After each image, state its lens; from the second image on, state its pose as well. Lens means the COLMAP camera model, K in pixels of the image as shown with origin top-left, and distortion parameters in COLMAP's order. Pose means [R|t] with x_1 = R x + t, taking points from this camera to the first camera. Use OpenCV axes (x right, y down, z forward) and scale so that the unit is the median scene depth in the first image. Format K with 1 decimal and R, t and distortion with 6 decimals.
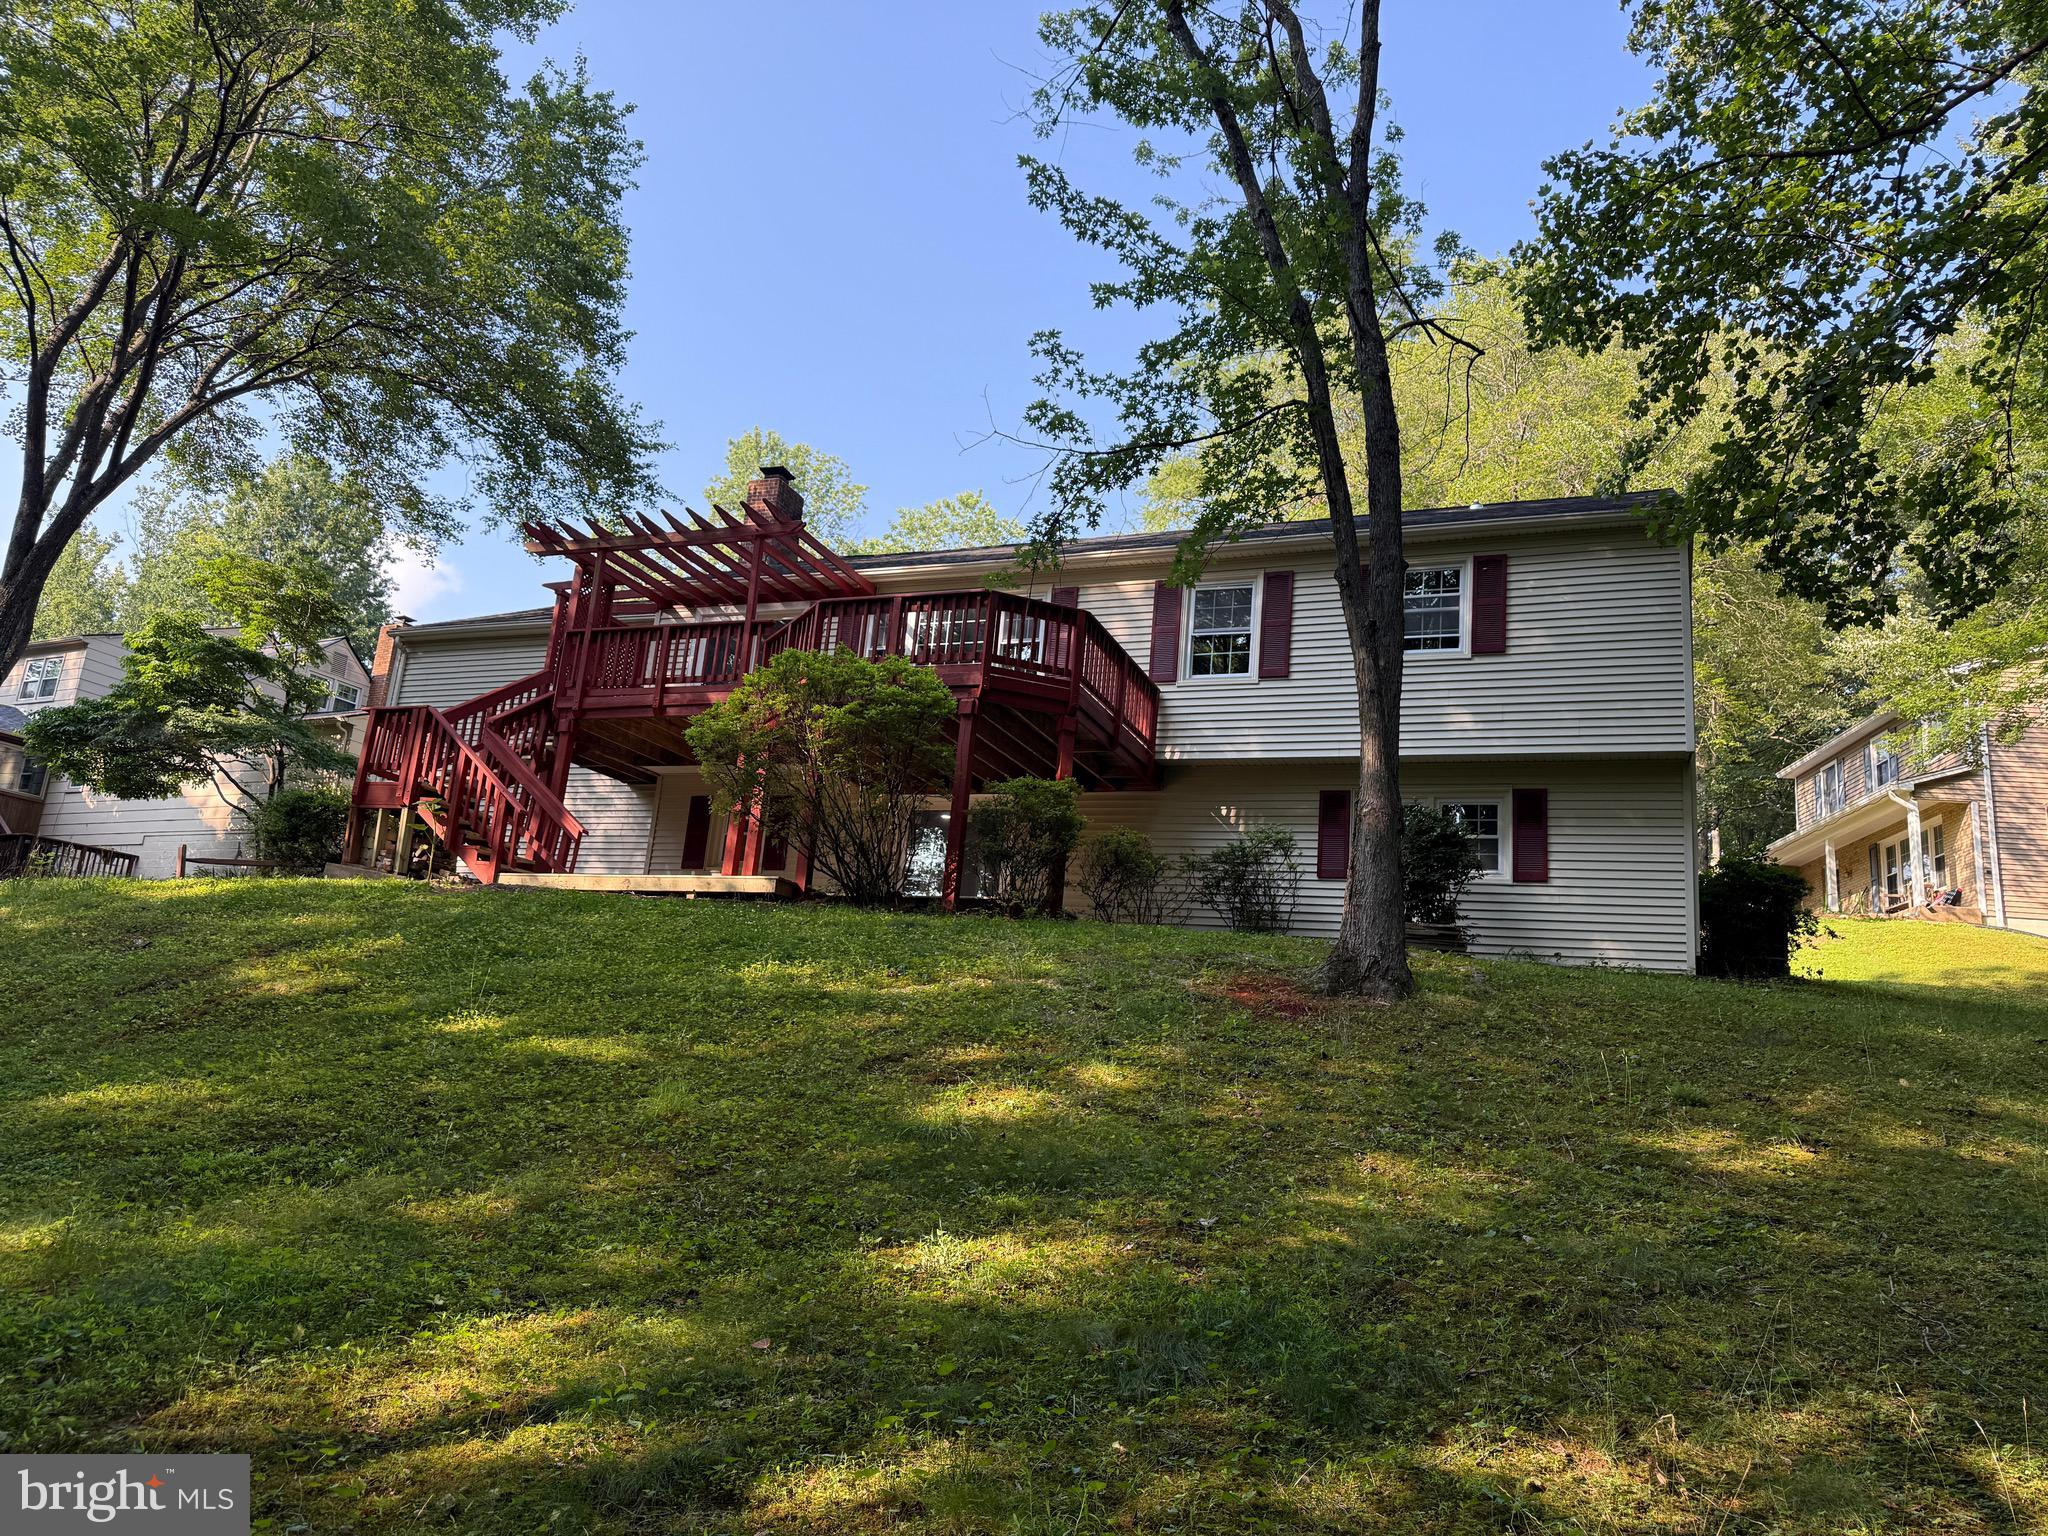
lens RADIAL K [[1443.0, 0, 1042.1], [0, 1443.0, 774.1], [0, 0, 1]] dist [0.053115, -0.060990]
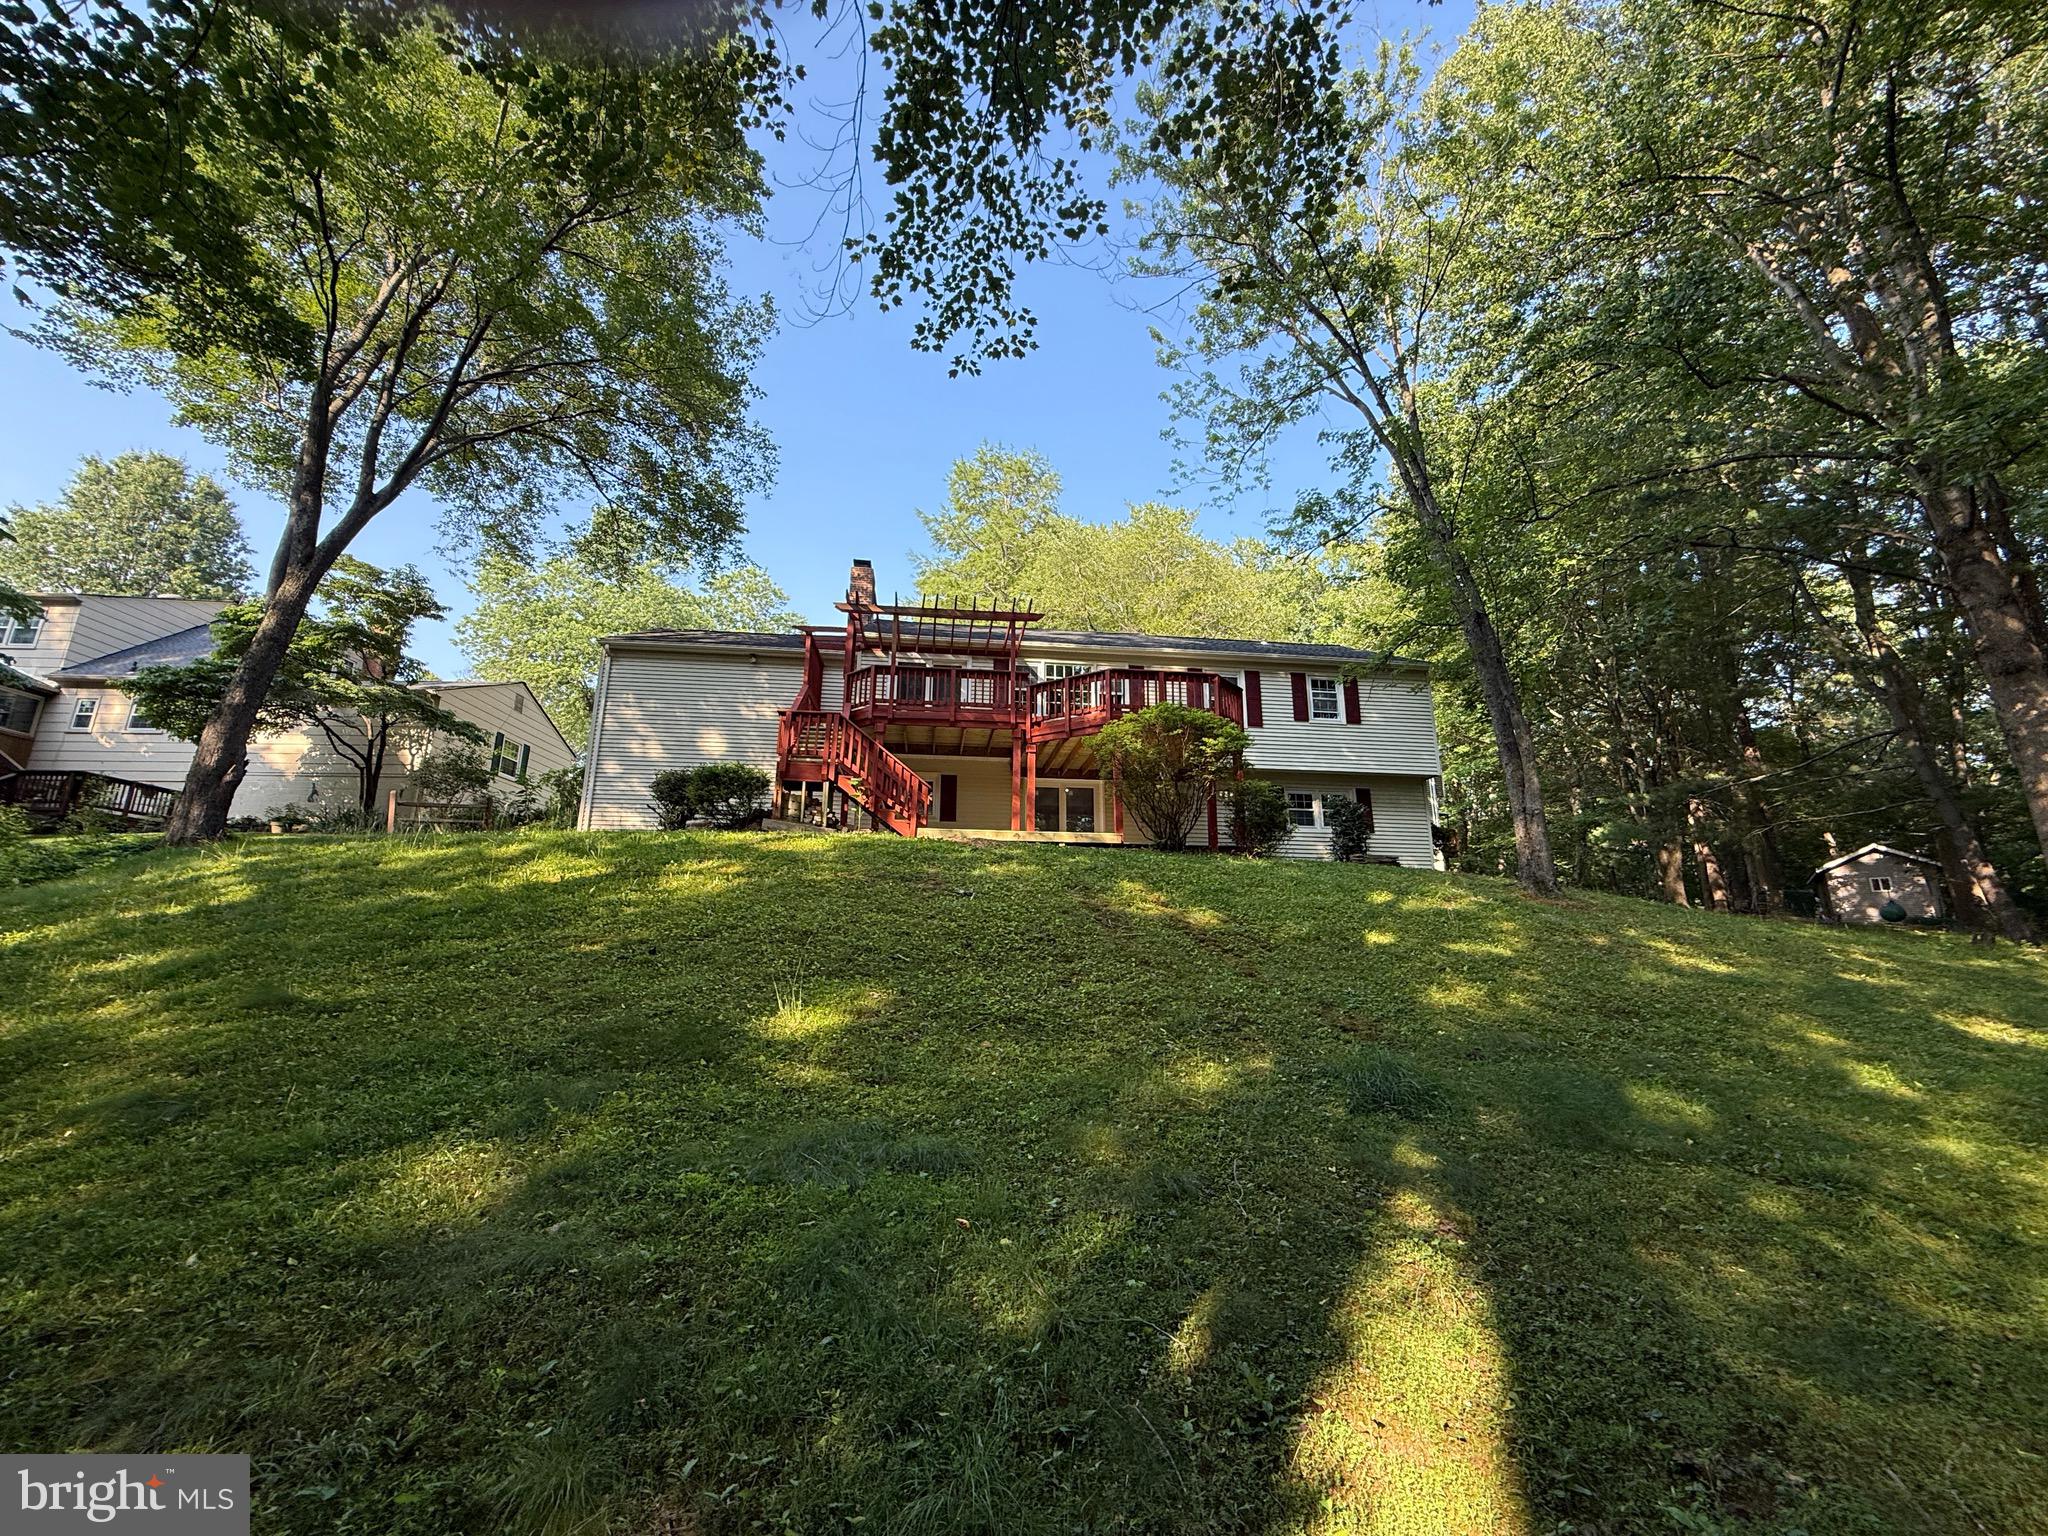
lens RADIAL K [[818.3, 0, 1024.0], [0, 818.3, 768.0], [0, 0, 1]] dist [0.000499, -0.000056]
pose [[0.888389, 0.039236, 0.457412, -0.626411], [-0.051620, 0.998560, 0.014602, -0.011834], [-0.456180, -0.036584, 0.889135, 0.173031]]
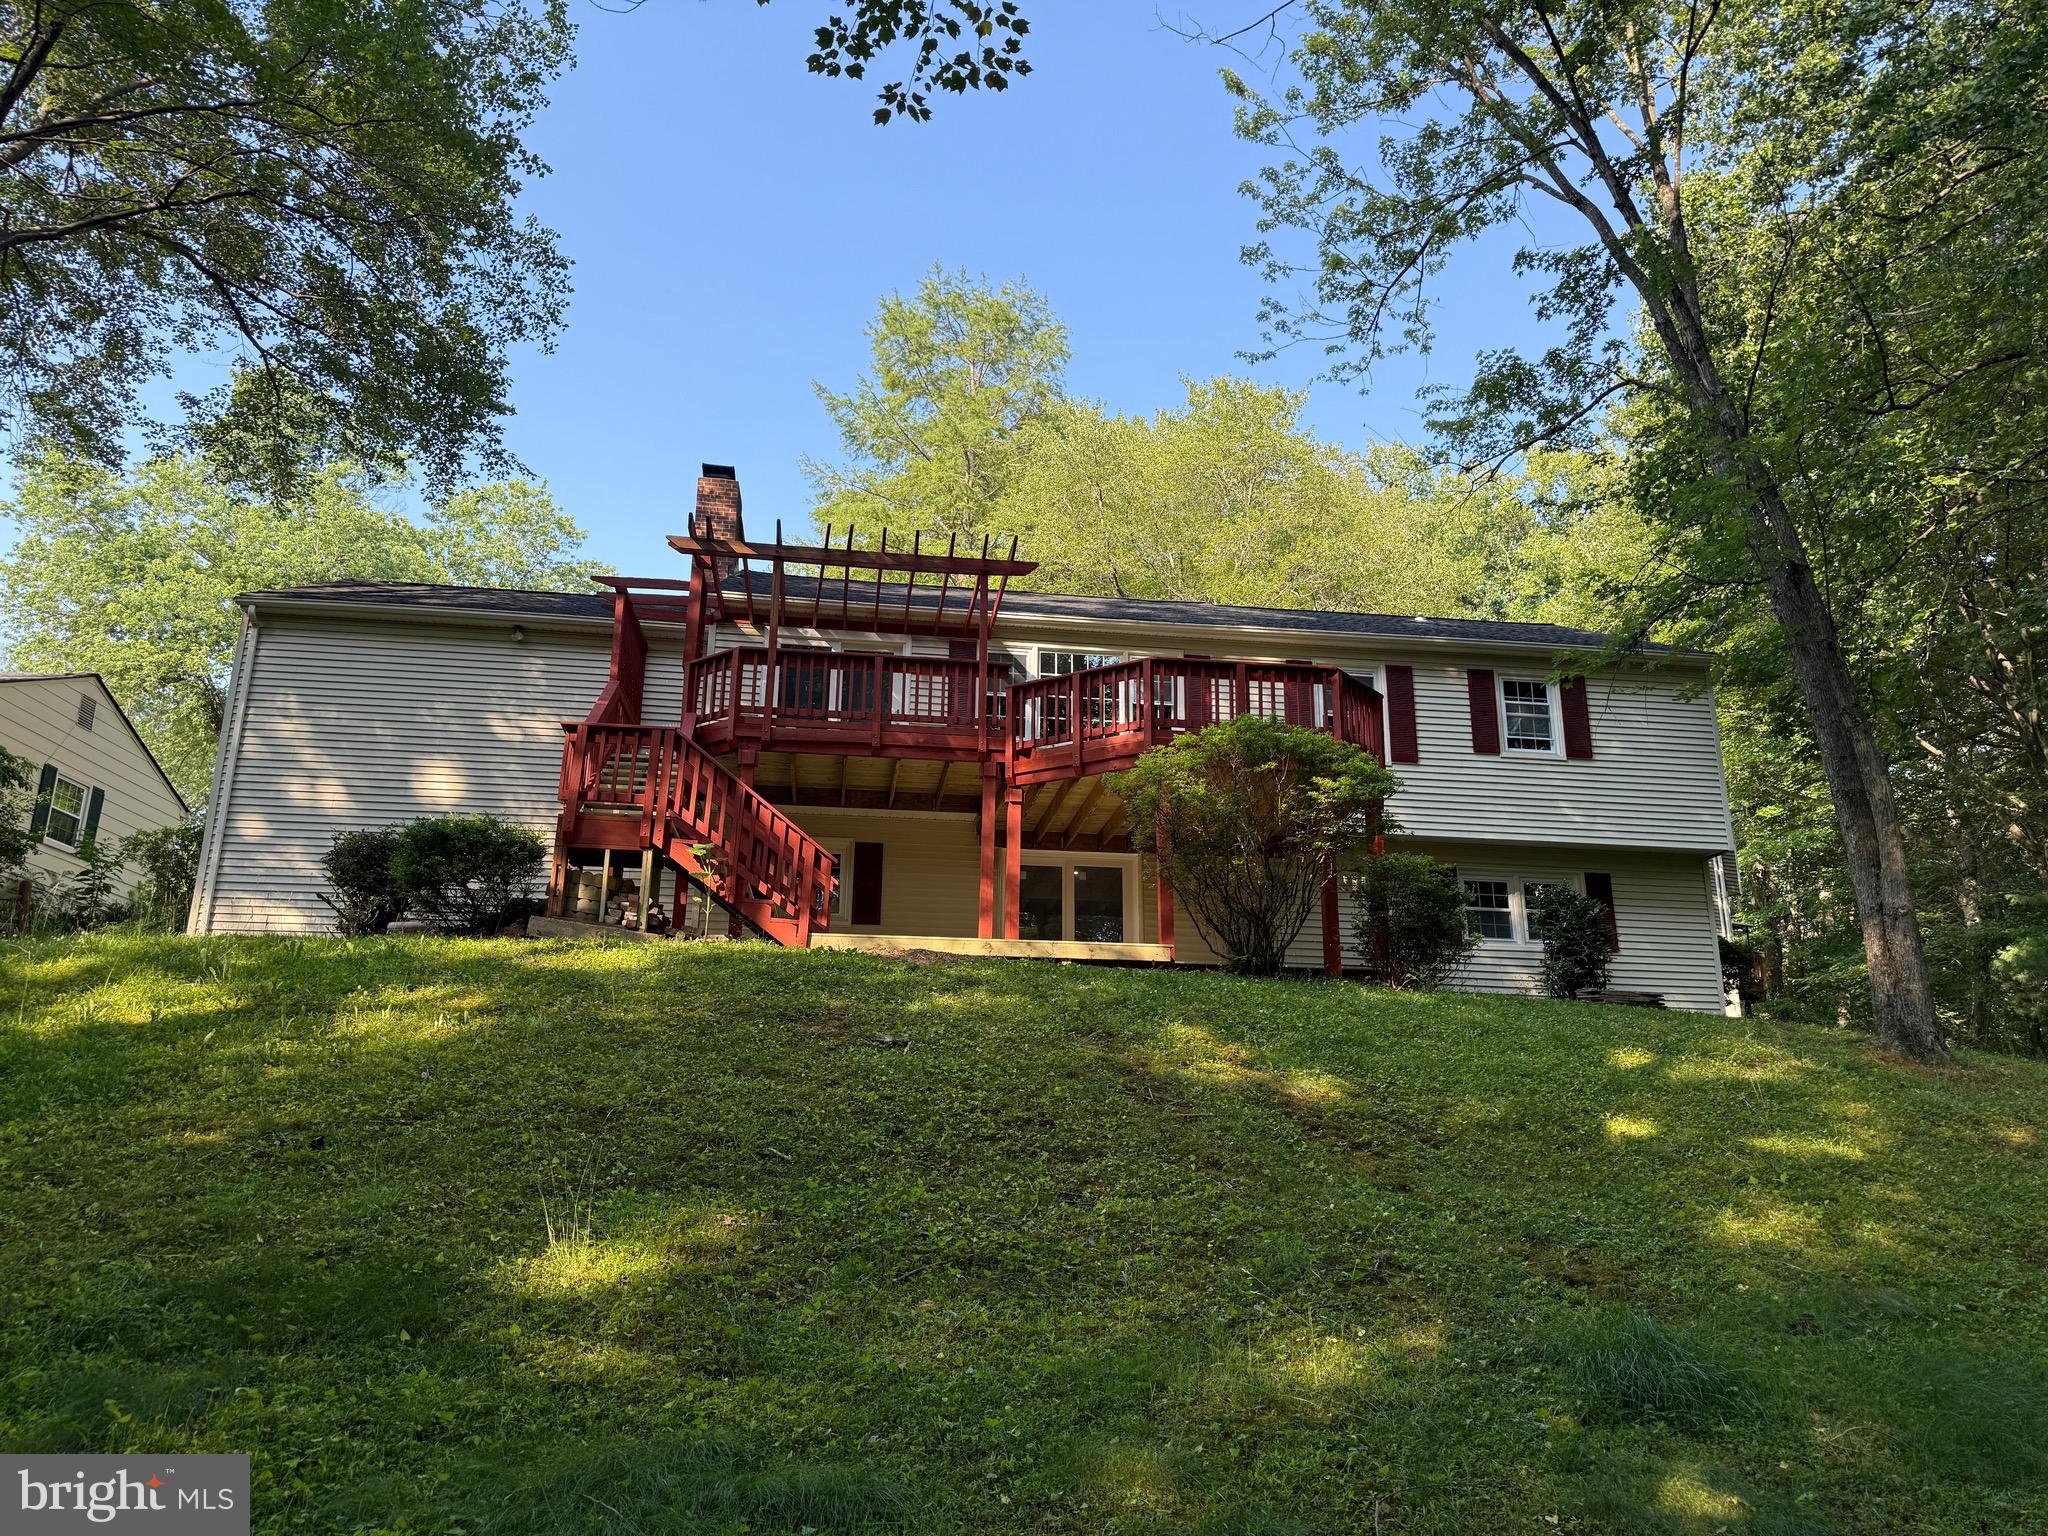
lens RADIAL K [[1443.0, 0, 1042.1], [0, 1443.0, 774.1], [0, 0, 1]] dist [0.053115, -0.060990]
pose [[0.874728, 0.067117, 0.479944, -0.625610], [-0.058045, 0.997744, -0.033738, -0.004843], [-0.481126, 0.001653, 0.876650, 0.173261]]
